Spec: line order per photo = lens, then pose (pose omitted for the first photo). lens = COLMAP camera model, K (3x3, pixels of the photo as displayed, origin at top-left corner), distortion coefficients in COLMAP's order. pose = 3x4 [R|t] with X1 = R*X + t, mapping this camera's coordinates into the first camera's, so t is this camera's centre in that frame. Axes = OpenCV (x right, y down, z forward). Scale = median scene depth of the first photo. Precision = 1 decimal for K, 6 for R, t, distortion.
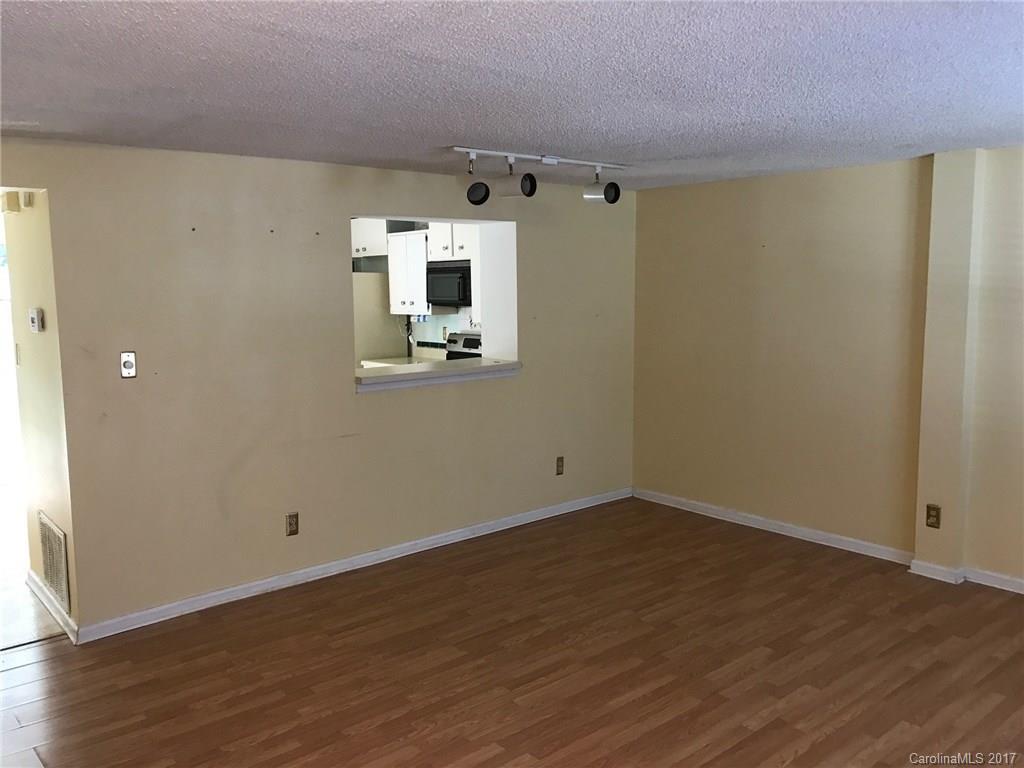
lens RADIAL K [[864.7, 0, 512.0], [0, 864.7, 384.0], [0, 0, 1]] dist [0.010255, -0.011220]
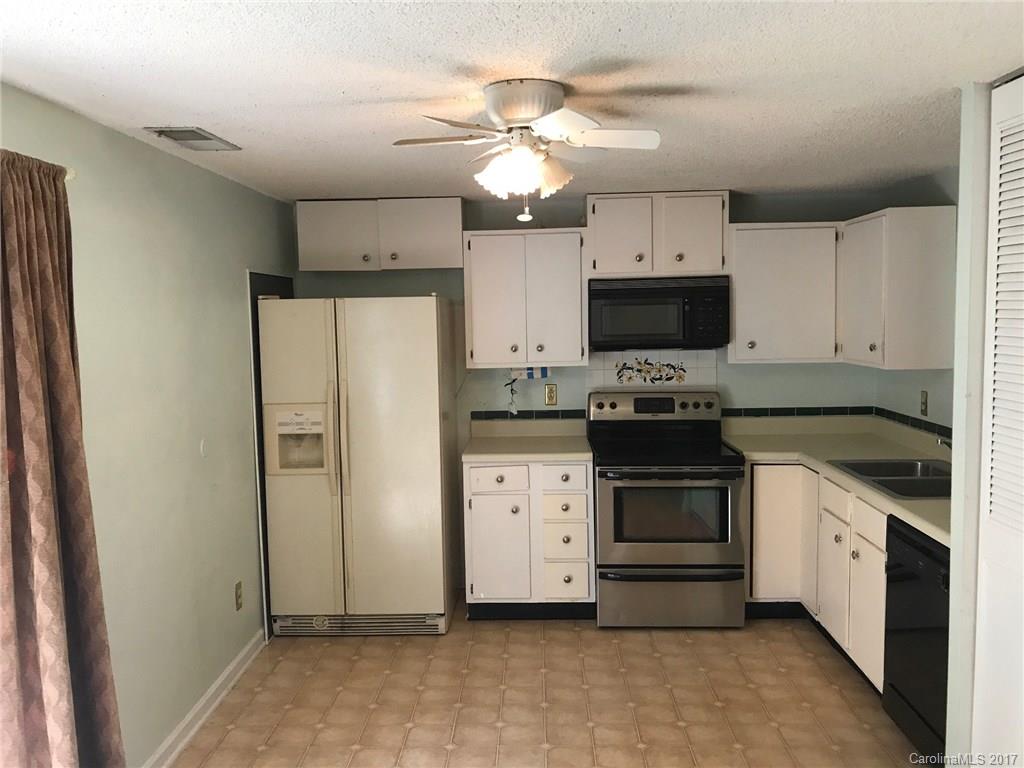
lens RADIAL K [[864.7, 0, 512.0], [0, 864.7, 384.0], [0, 0, 1]] dist [0.010255, -0.011220]
pose [[0.674587, -0.065315, 0.735300, -0.590624], [0.101299, 0.994846, -0.004565, -0.069902], [-0.731212, 0.077564, 0.677726, 0.628151]]
